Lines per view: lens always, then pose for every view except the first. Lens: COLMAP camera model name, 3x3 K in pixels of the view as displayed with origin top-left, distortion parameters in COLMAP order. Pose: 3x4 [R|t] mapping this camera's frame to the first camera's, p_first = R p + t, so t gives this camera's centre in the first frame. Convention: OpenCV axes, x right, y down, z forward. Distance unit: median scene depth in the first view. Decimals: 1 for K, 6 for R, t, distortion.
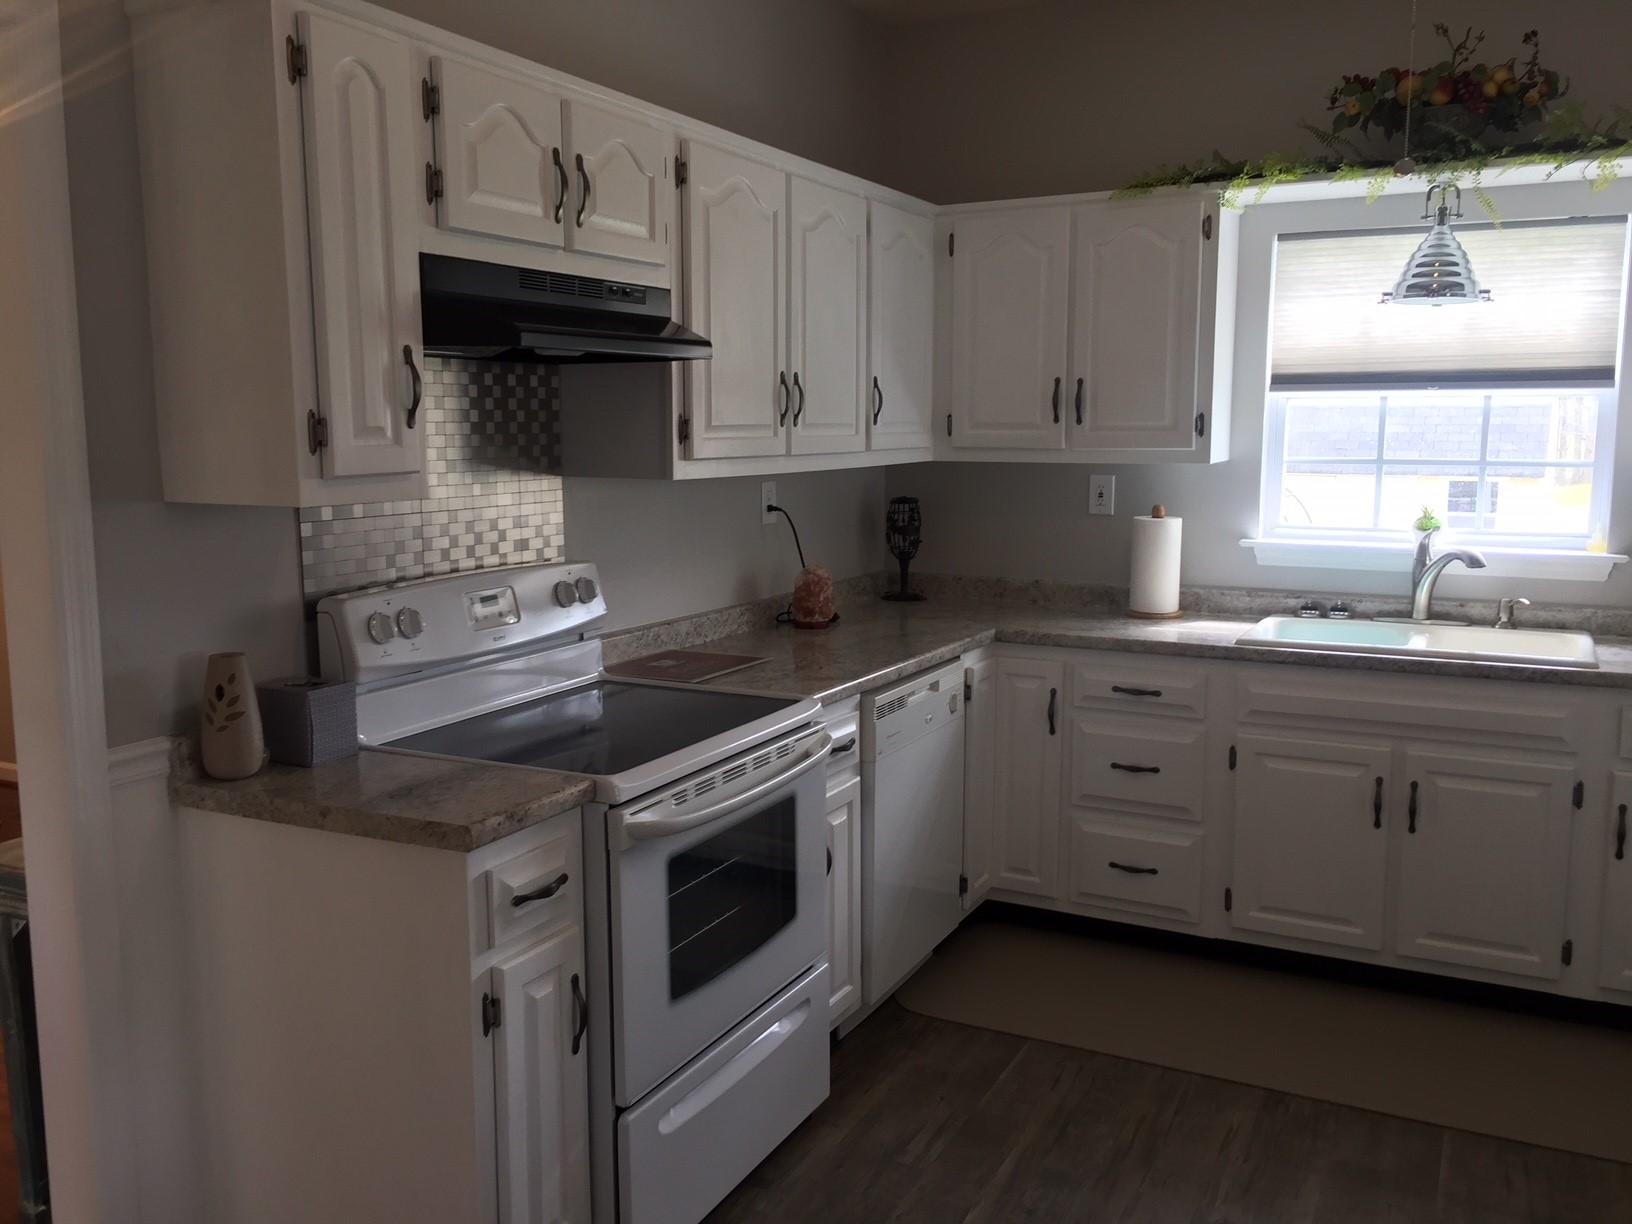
lens RADIAL K [[1394.1, 0, 798.2], [0, 1394.1, 606.4], [0, 0, 1]] dist [0.086549, -0.105244]
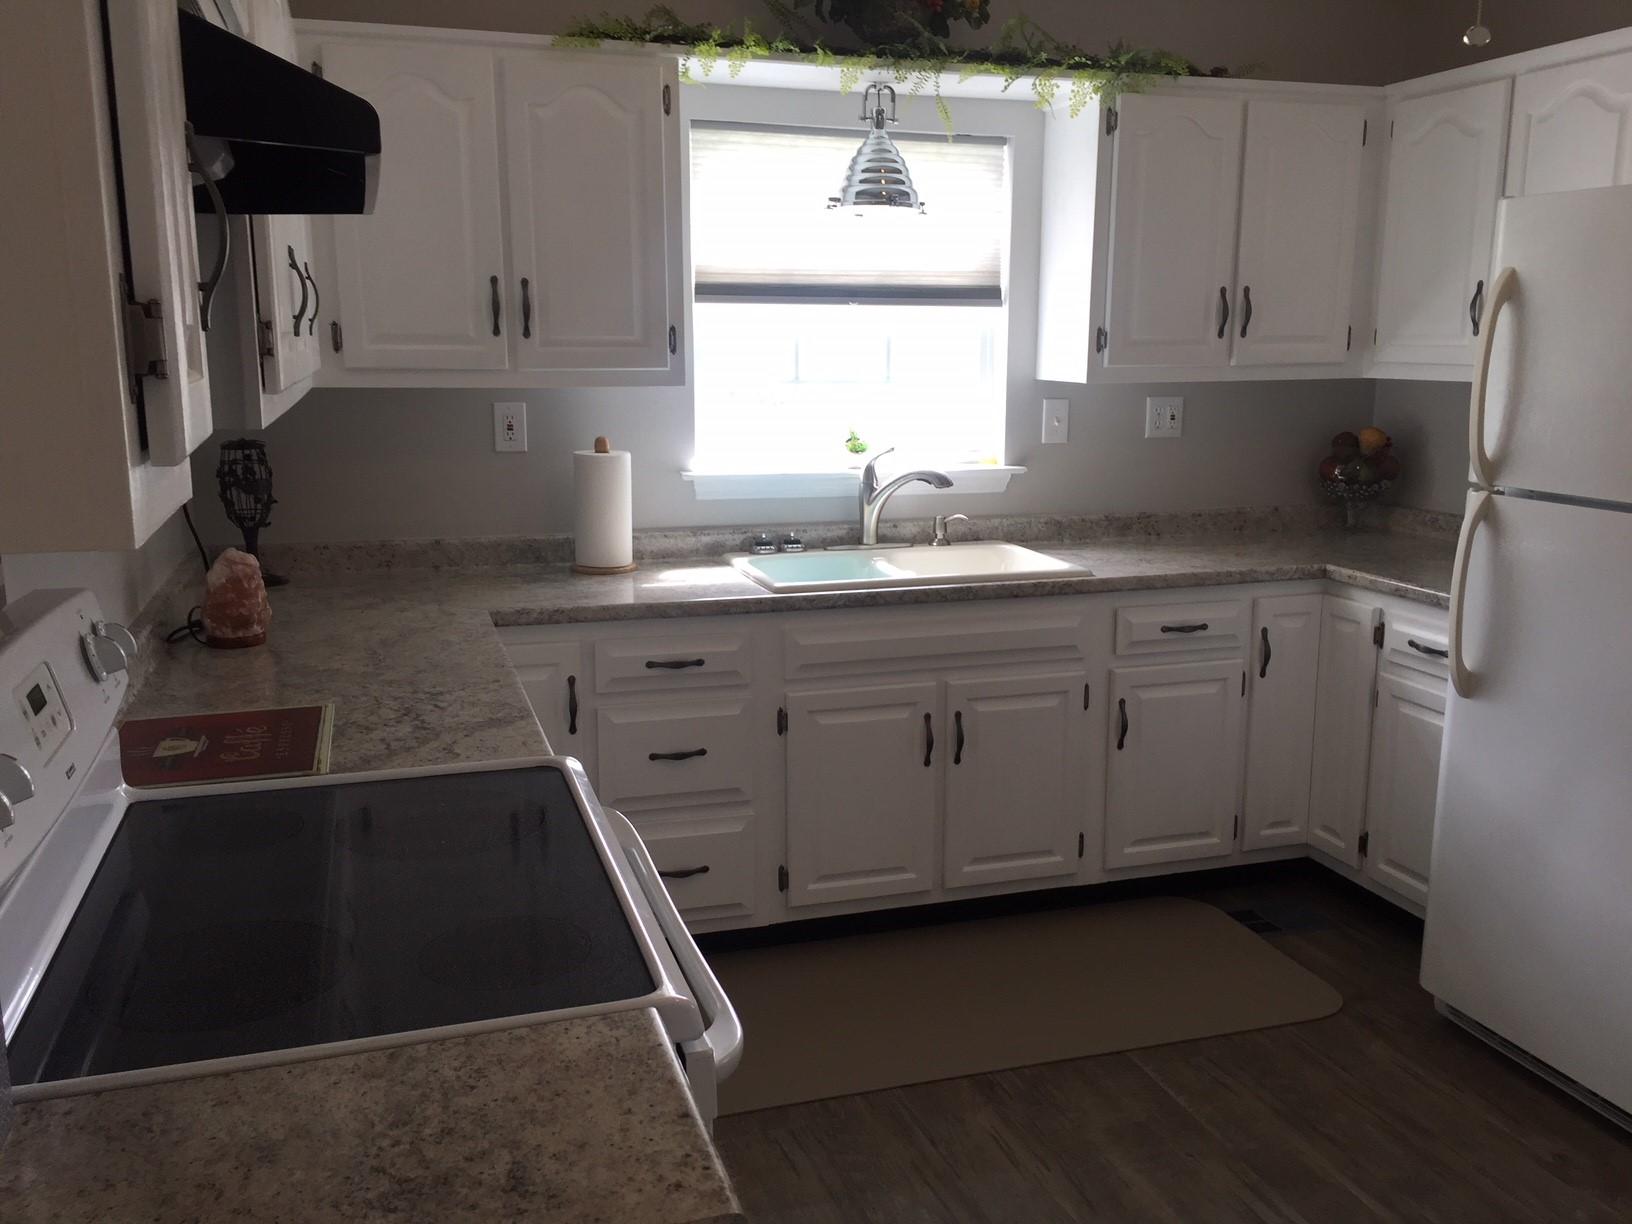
lens RADIAL K [[1394.1, 0, 798.2], [0, 1394.1, 606.4], [0, 0, 1]] dist [0.086549, -0.105244]
pose [[0.708521, -0.128570, 0.693879, -0.275395], [0.089729, 0.991696, 0.092130, -0.042521], [-0.699962, -0.003015, 0.714174, 0.356954]]
